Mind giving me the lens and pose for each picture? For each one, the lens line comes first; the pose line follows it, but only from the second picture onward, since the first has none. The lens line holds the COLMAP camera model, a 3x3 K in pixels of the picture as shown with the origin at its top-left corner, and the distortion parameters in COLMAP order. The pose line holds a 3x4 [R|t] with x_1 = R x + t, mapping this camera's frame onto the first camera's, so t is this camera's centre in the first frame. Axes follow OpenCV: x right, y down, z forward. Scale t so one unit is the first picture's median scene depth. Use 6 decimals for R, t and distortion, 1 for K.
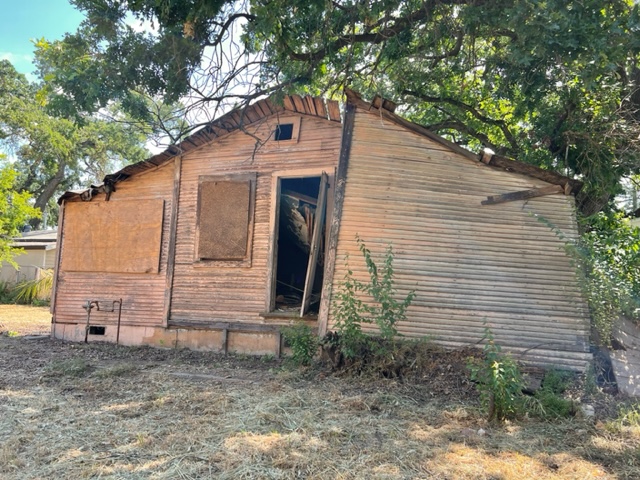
lens RADIAL K [[489.5, 0, 320.0], [0, 489.5, 240.0], [0, 0, 1]] dist [-0.003125, -0.005720]
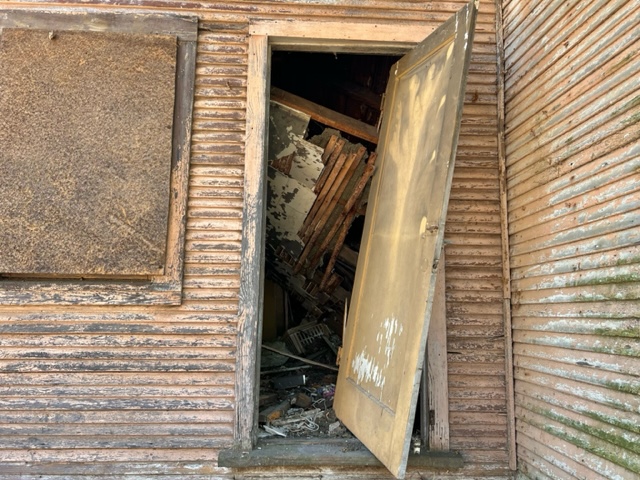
lens RADIAL K [[489.5, 0, 320.0], [0, 489.5, 240.0], [0, 0, 1]] dist [-0.003125, -0.005720]
pose [[0.916332, 0.026909, 0.399515, -0.183116], [-0.025527, 0.999636, -0.008780, 0.014419], [-0.399605, -0.002153, 0.916685, 0.661052]]
